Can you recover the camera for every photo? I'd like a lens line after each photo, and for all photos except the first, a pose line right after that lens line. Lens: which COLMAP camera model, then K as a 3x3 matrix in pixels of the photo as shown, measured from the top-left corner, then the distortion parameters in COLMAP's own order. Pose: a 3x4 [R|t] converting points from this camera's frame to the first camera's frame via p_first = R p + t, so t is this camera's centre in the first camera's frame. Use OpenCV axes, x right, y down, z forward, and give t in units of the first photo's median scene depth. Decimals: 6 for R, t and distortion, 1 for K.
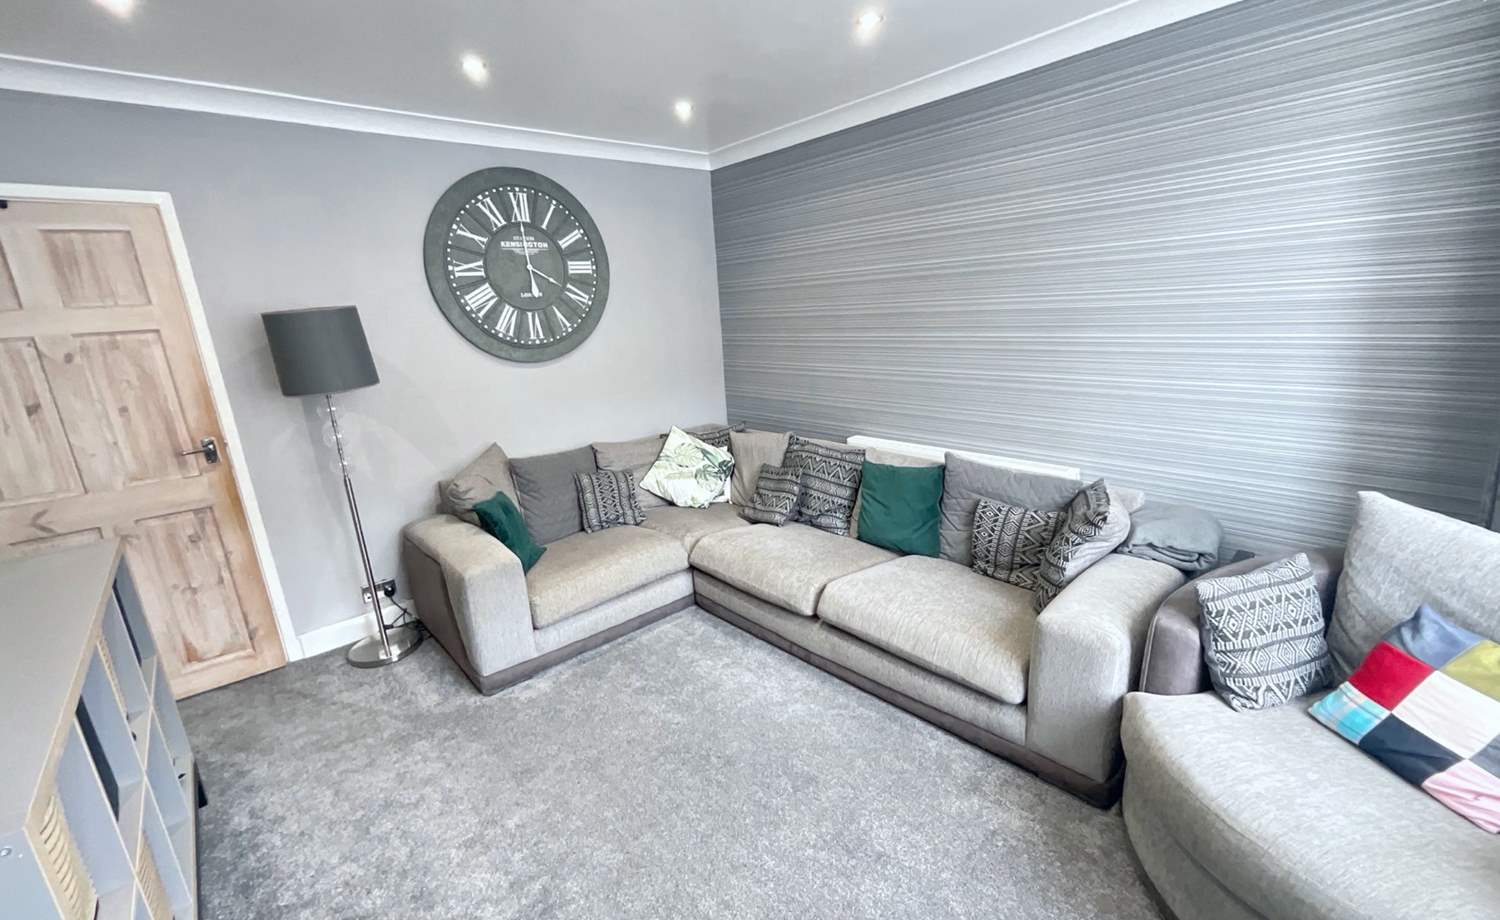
lens RADIAL K [[613.4, 0, 752.0], [0, 613.4, 460.4], [0, 0, 1]] dist [-0.006879, 0.003957]
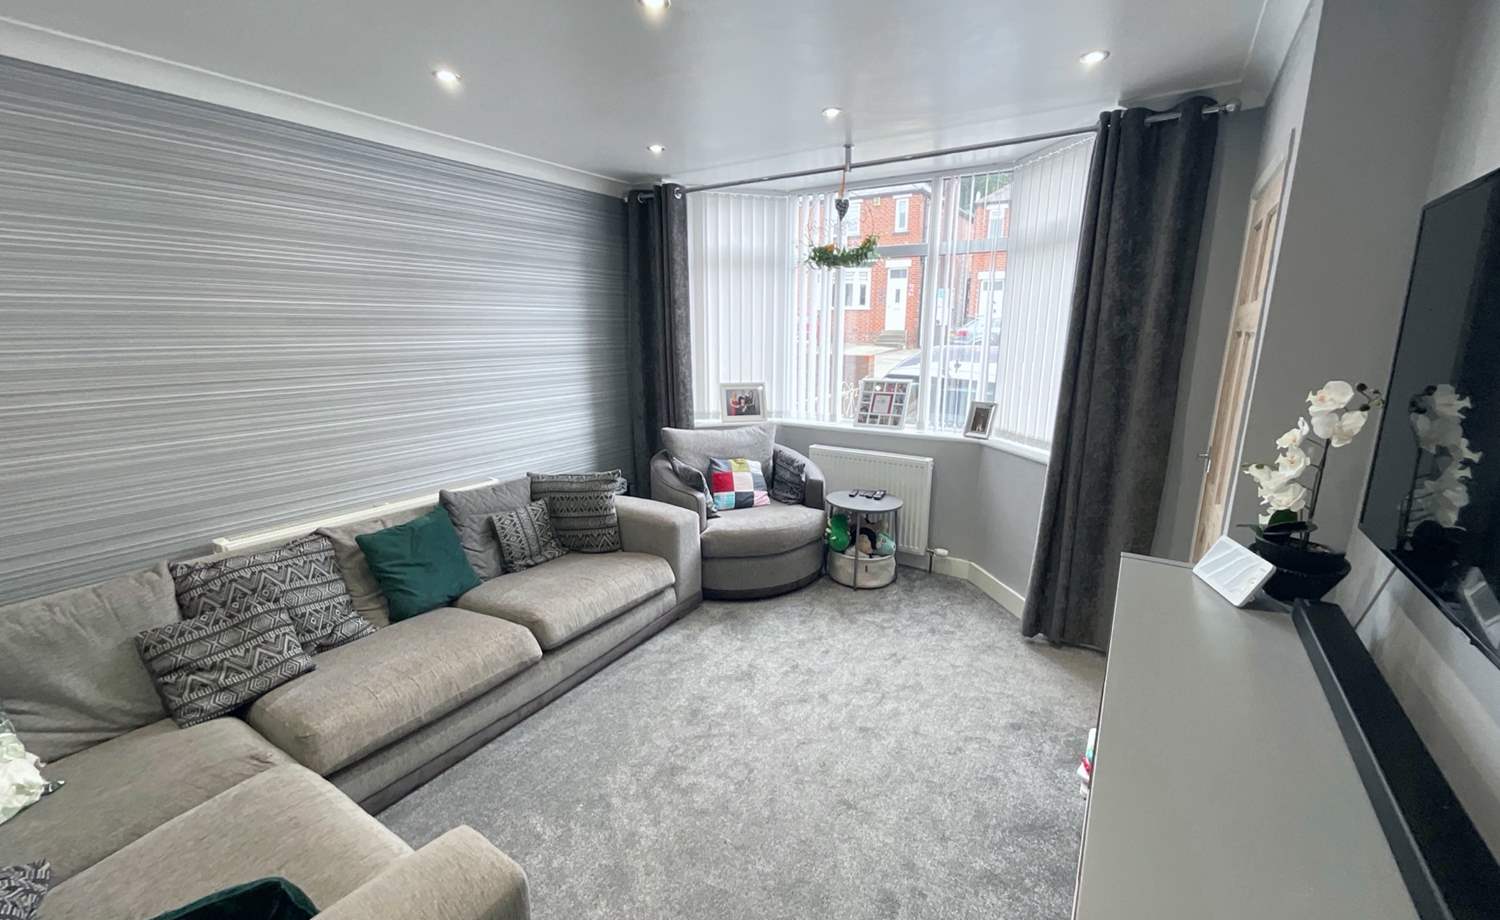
lens RADIAL K [[613.4, 0, 737.9], [0, 613.4, 464.5], [0, 0, 1]] dist [-0.006879, 0.003957]
pose [[-0.250656, -0.147821, 0.956724, -0.818717], [0.263711, 0.940473, 0.214401, -0.150238], [-0.931466, 0.306040, -0.196753, 0.756037]]
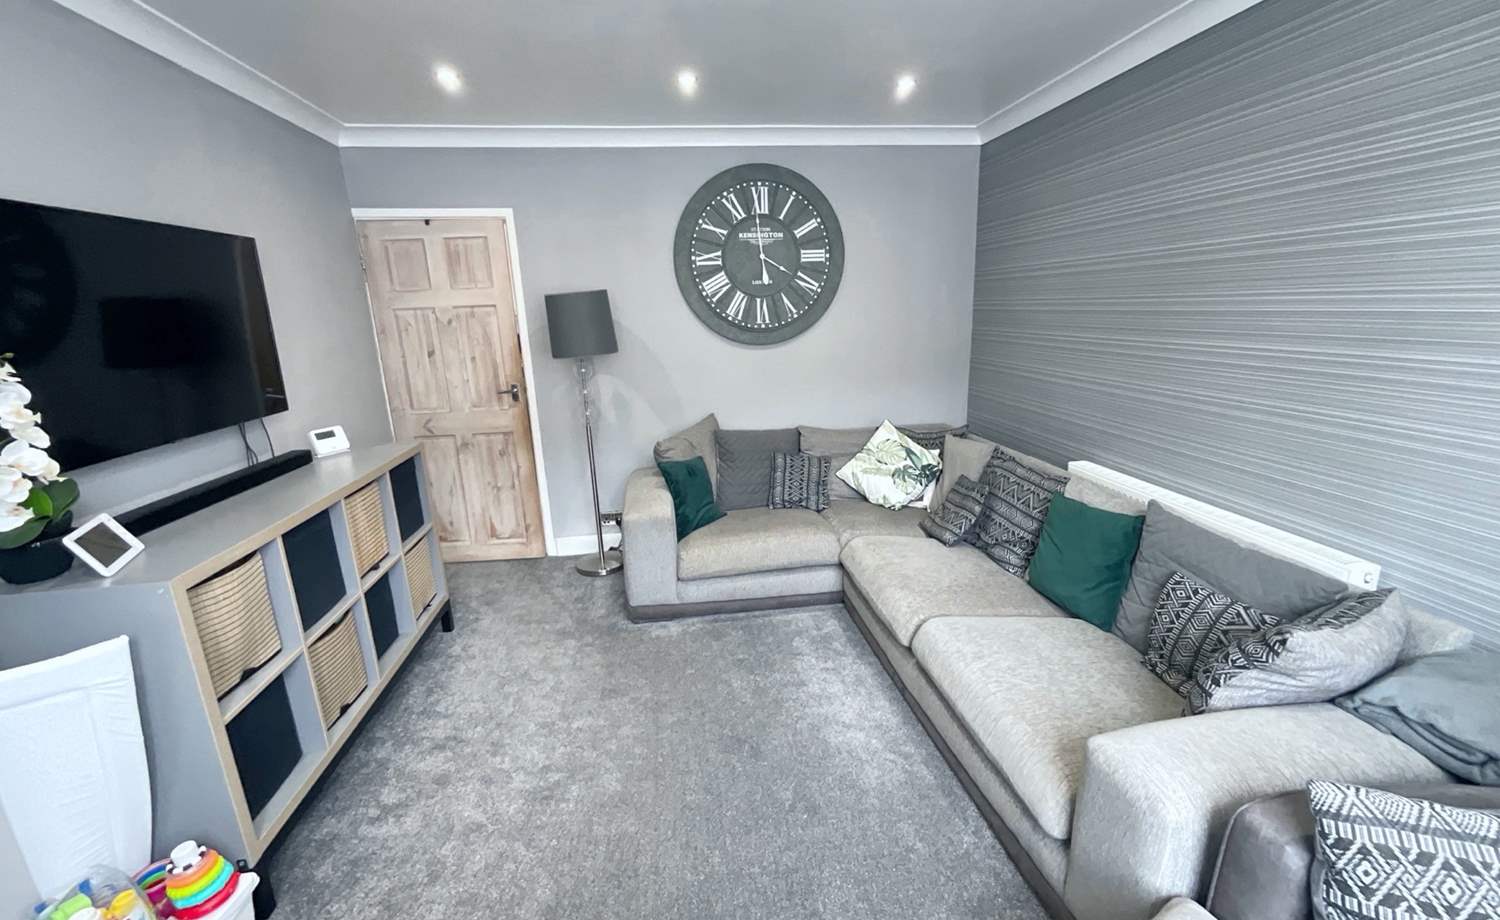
lens RADIAL K [[613.4, 0, 747.4], [0, 613.4, 461.2], [0, 0, 1]] dist [-0.006879, 0.003957]
pose [[0.827115, 0.166259, -0.536879, 0.315407], [-0.152733, 0.985787, 0.069976, -0.038274], [0.540882, 0.024121, 0.840753, 0.107635]]
